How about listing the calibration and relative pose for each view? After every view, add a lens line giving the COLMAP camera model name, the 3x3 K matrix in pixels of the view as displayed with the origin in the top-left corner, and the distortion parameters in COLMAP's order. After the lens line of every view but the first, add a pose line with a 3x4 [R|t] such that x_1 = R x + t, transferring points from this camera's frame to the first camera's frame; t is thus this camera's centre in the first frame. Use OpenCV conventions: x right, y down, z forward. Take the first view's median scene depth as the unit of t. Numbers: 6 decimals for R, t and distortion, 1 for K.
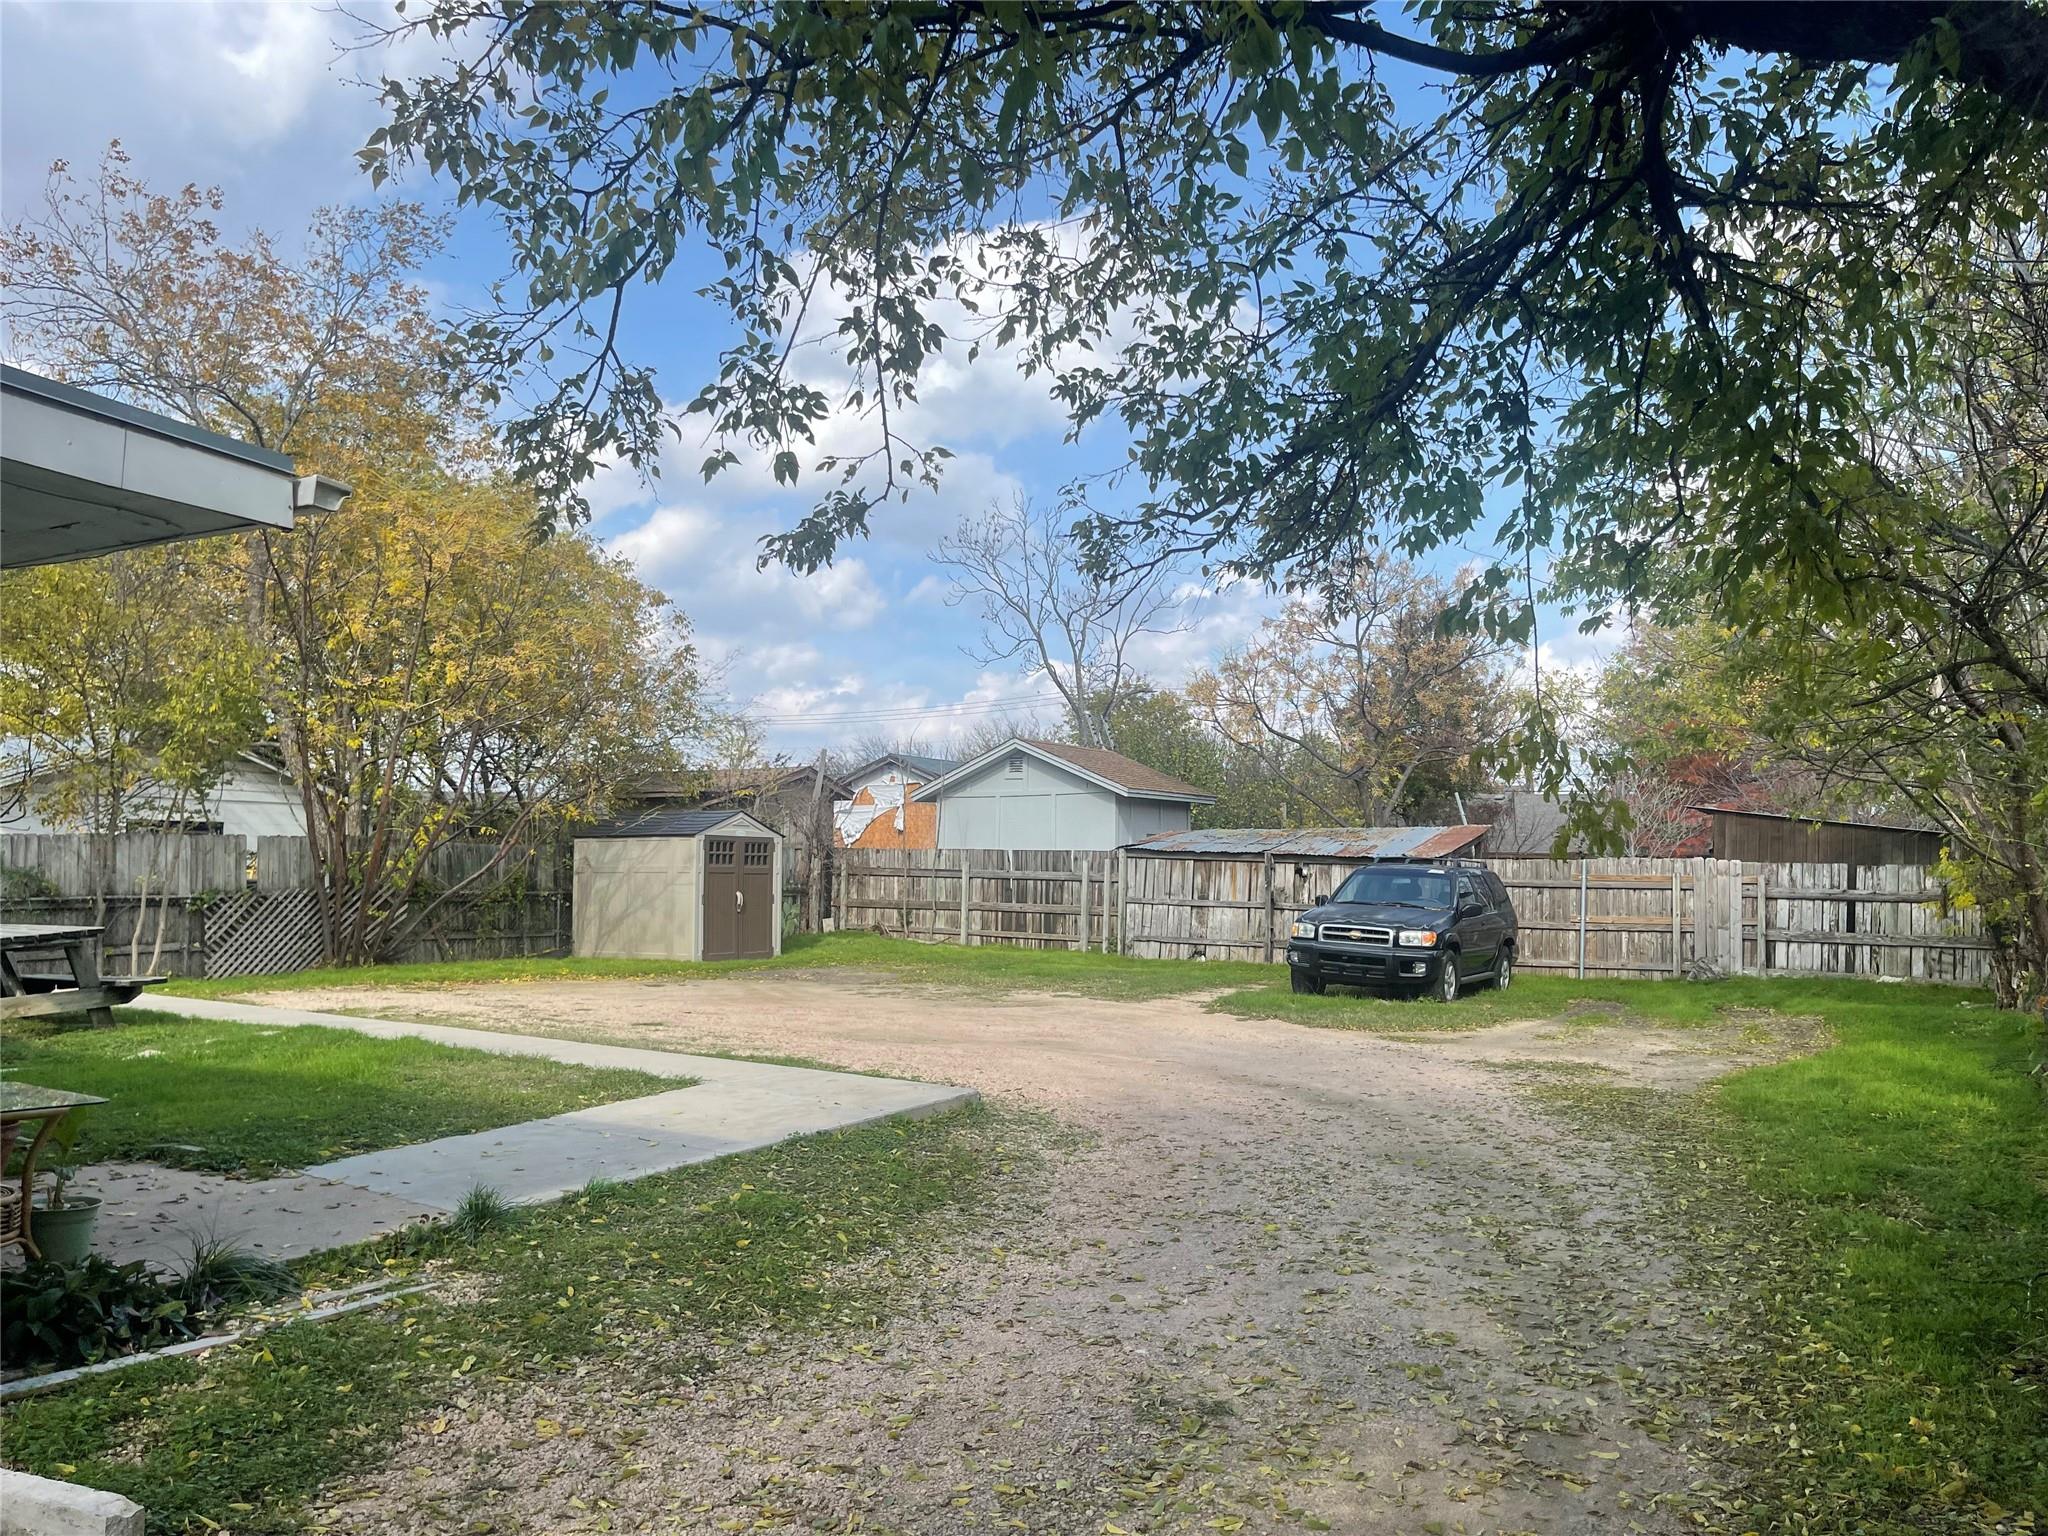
lens RADIAL K [[1536.9, 0, 1032.5], [0, 1536.9, 755.0], [0, 0, 1]] dist [0.062816, -0.077615]
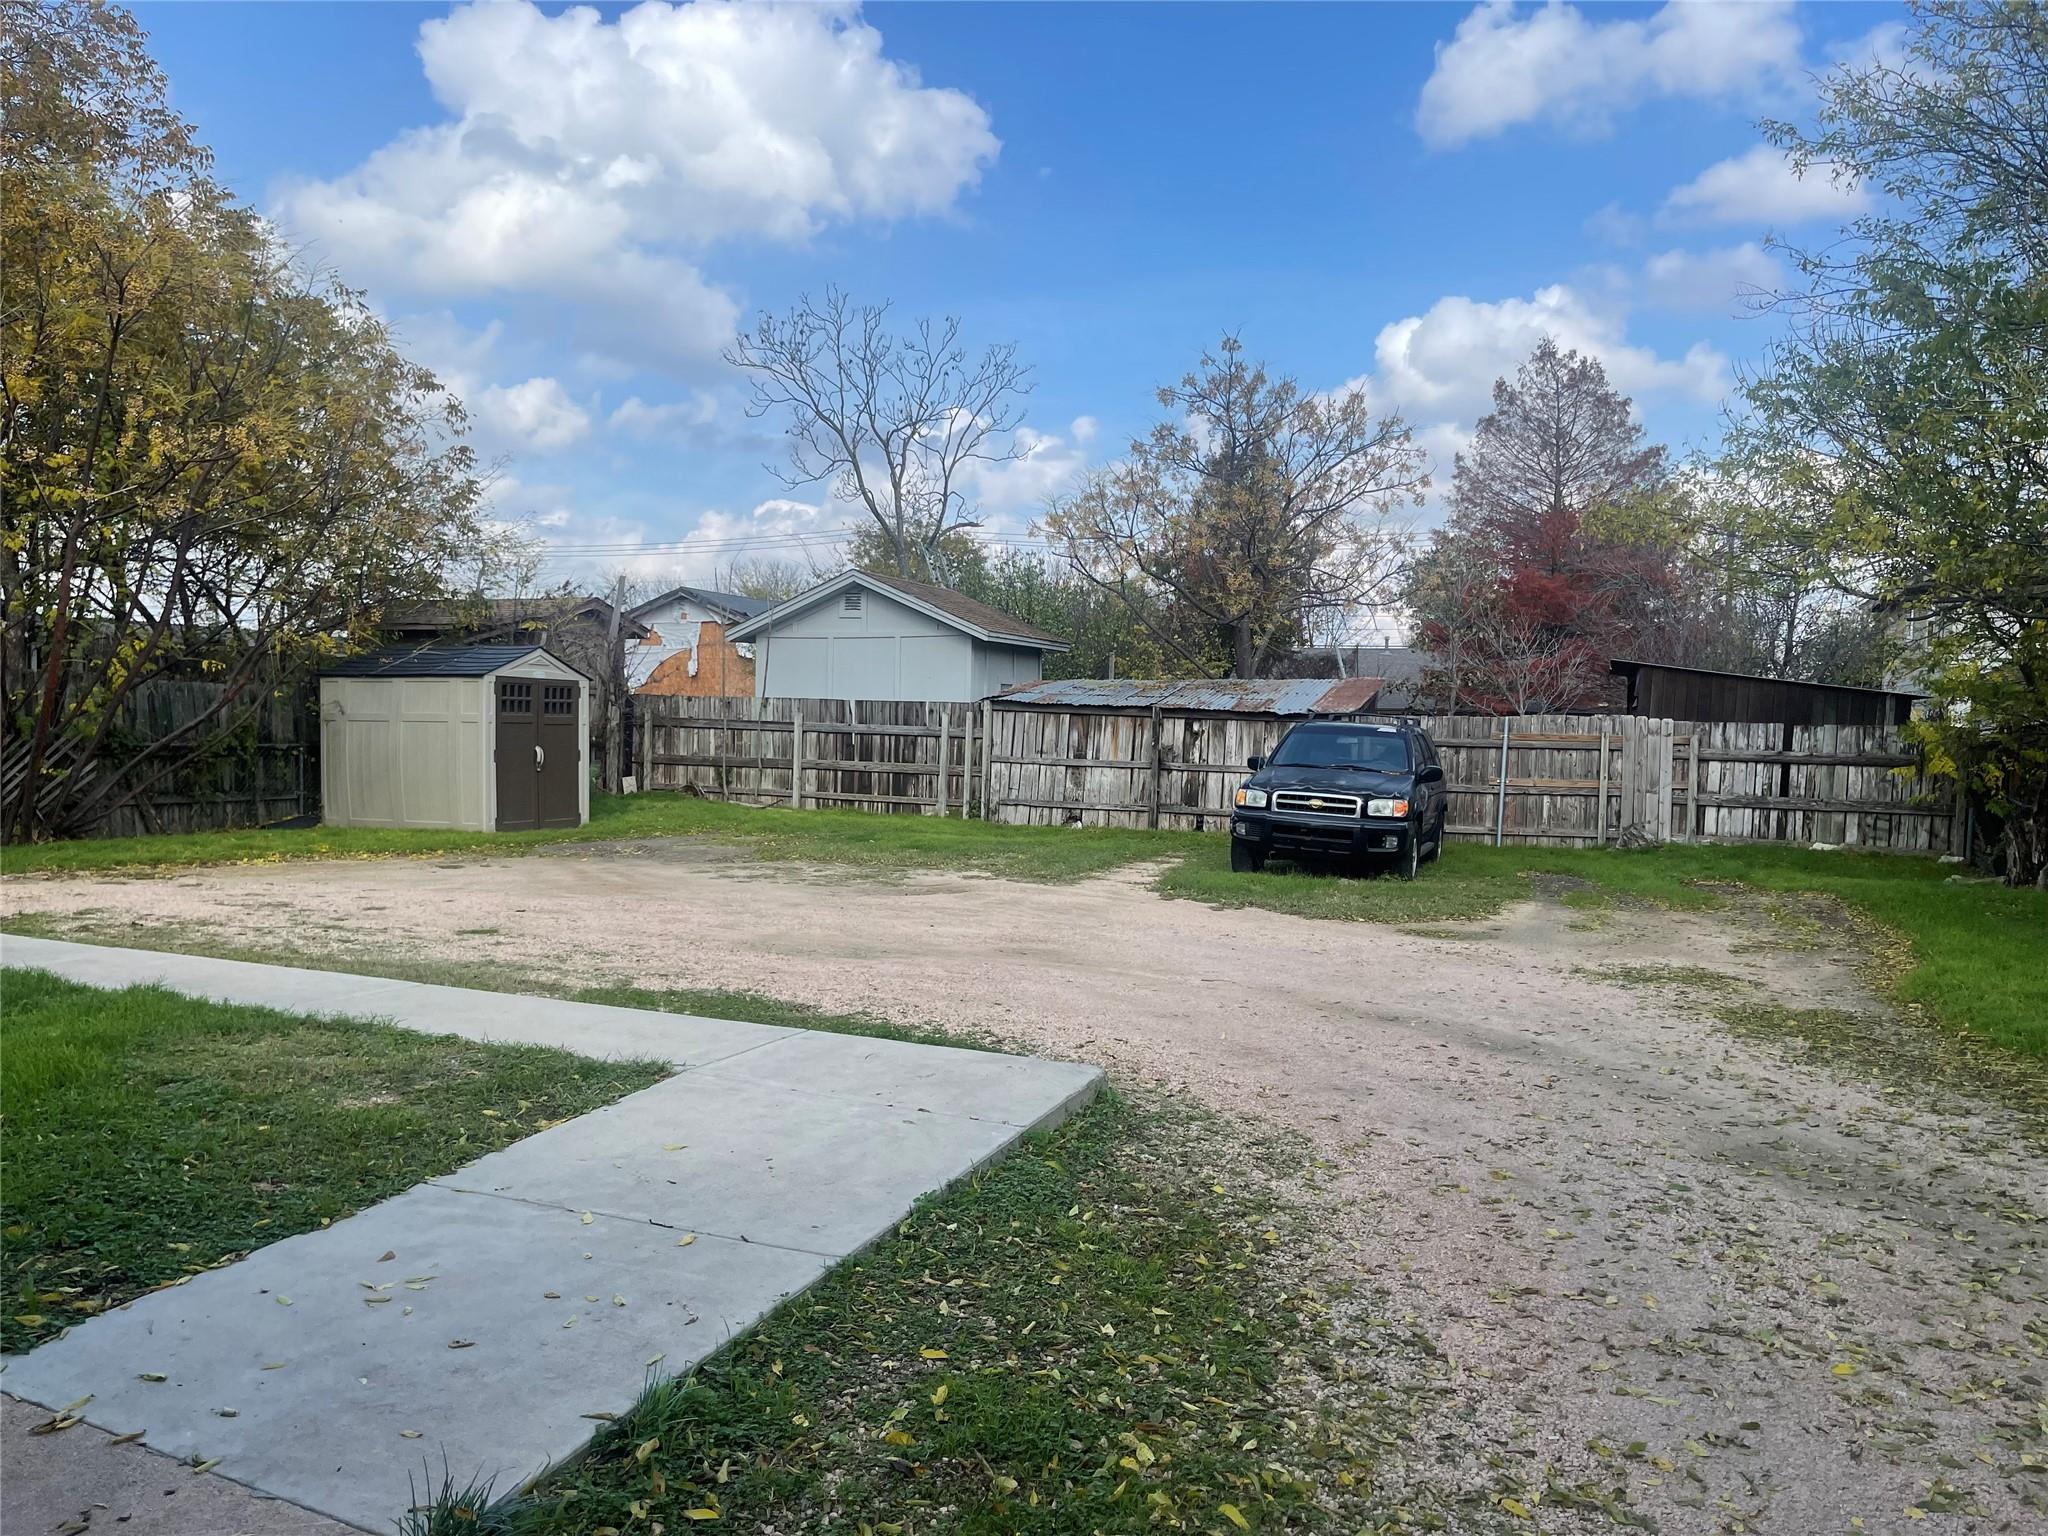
lens RADIAL K [[1536.9, 0, 1032.5], [0, 1536.9, 755.0], [0, 0, 1]] dist [0.062816, -0.077615]
pose [[0.985290, 0.005398, 0.170806, -0.074562], [-0.021918, 0.995238, 0.094982, 0.010009], [-0.169480, -0.097328, 0.980716, 0.158192]]
